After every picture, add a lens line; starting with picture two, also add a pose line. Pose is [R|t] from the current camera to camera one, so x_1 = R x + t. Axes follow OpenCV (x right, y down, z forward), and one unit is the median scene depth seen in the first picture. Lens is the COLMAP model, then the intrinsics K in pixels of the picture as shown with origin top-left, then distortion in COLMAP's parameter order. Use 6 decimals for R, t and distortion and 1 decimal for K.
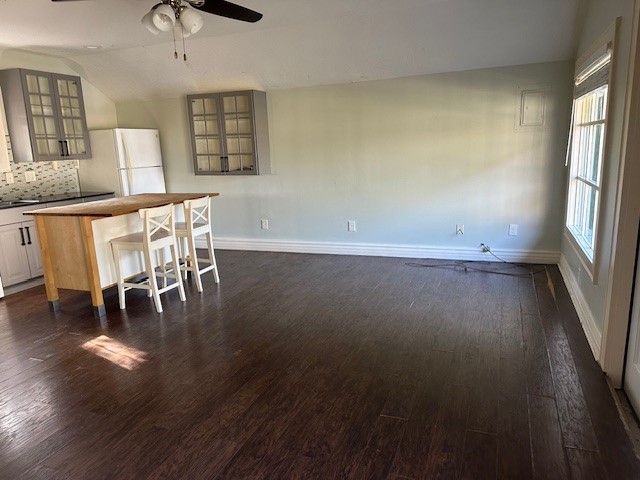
lens RADIAL K [[452.6, 0, 321.8], [0, 452.6, 238.8], [0, 0, 1]] dist [0.000971, -0.000898]
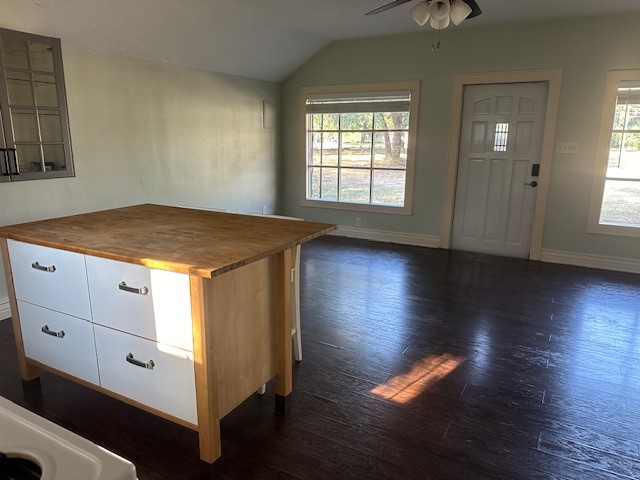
lens RADIAL K [[452.6, 0, 320.9], [0, 452.6, 242.5], [0, 0, 1]] dist [0.000971, -0.000898]
pose [[0.122433, -0.177560, 0.976464, -0.837784], [0.195367, 0.968928, 0.151694, -0.095413], [-0.973058, 0.172197, 0.153318, 0.686393]]
